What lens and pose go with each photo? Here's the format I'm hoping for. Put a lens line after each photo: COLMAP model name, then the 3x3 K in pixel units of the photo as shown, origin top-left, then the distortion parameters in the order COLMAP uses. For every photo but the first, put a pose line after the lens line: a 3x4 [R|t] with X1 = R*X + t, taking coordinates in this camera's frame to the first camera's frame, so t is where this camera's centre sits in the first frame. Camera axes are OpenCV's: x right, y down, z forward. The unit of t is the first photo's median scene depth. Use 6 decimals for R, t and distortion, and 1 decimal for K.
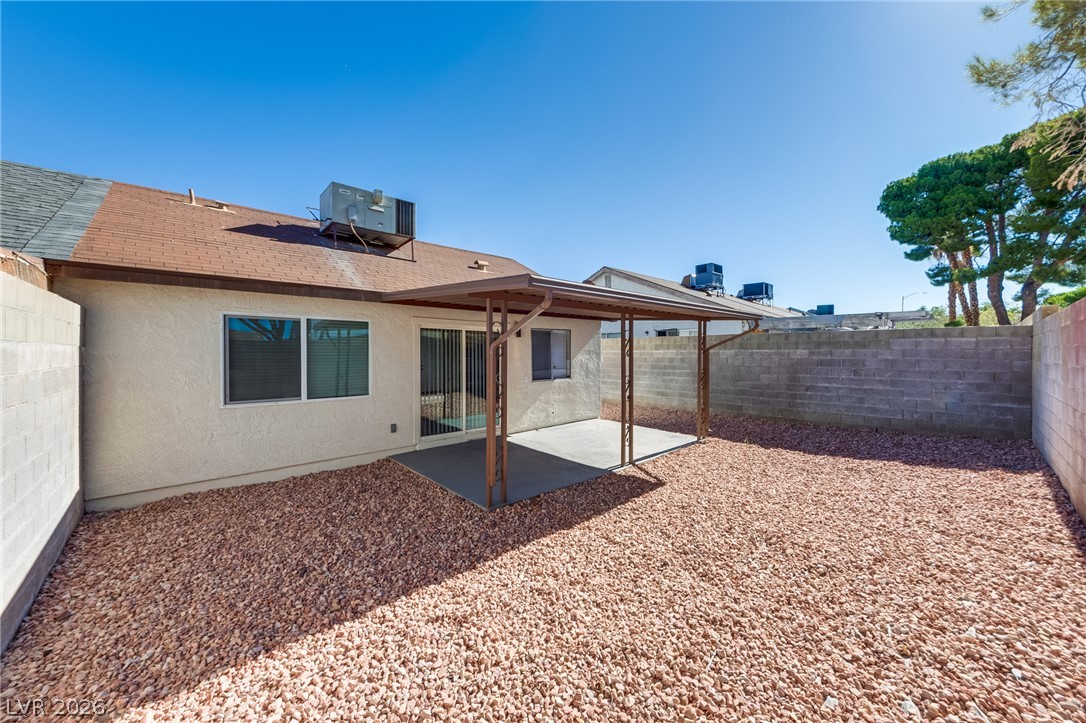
lens RADIAL K [[398.2, 0, 539.3], [0, 398.2, 353.8], [0, 0, 1]] dist [0.002210, 0.000135]
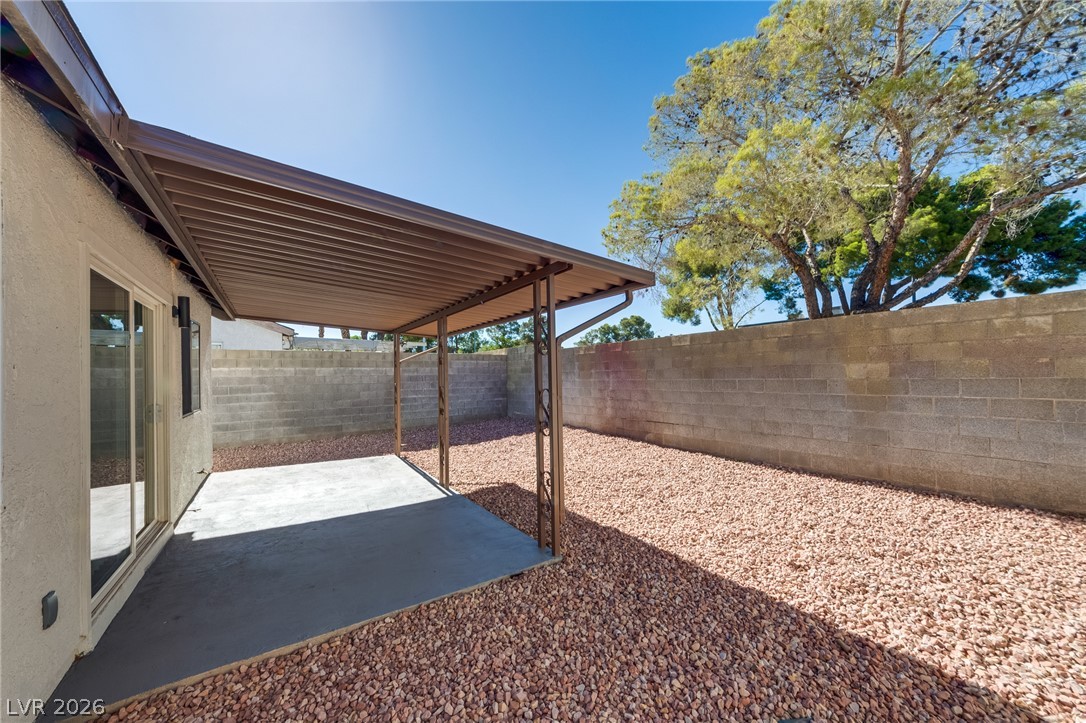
lens RADIAL K [[385.6, 0, 544.9], [0, 385.6, 369.9], [0, 0, 1]] dist [0.001089, 0.000018]
pose [[0.135723, 0.012439, 0.990669, -0.403883], [0.017735, 0.999730, -0.014982, 0.020978], [-0.990588, 0.019603, 0.135466, 0.427332]]
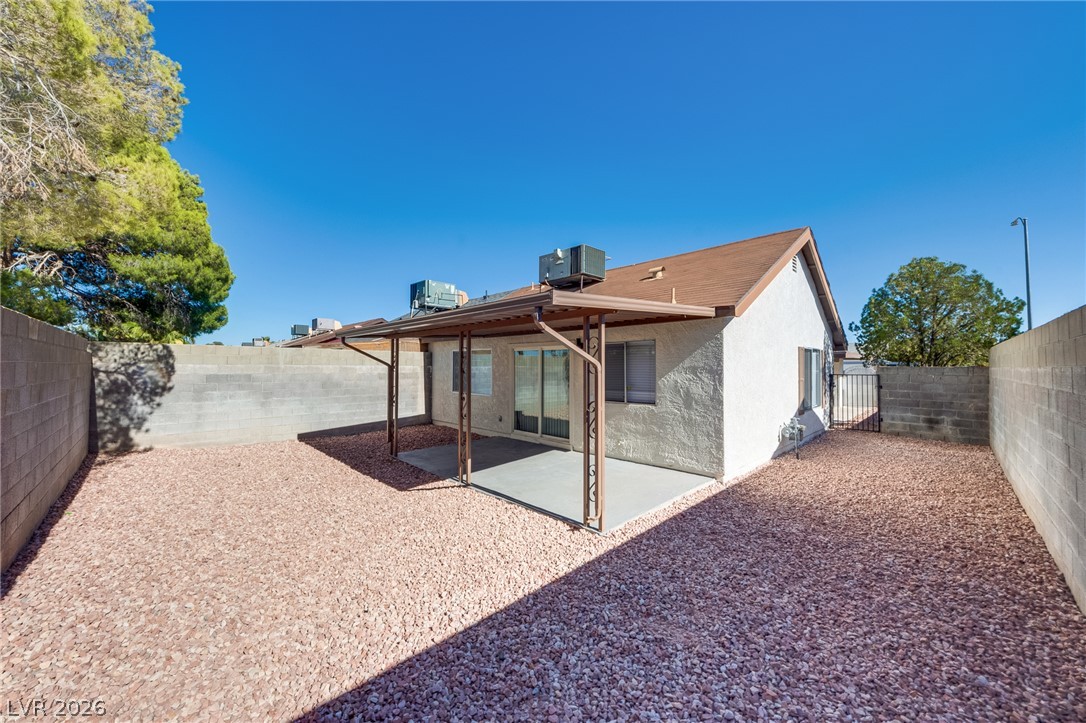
lens RADIAL K [[398.2, 0, 539.1], [0, 398.2, 364.3], [0, 0, 1]] dist [0.002210, 0.000135]
pose [[0.039714, -0.004690, -0.999200, 0.799219], [-0.003875, 0.999981, -0.004848, -0.009346], [0.999204, 0.004064, 0.039695, 0.751335]]
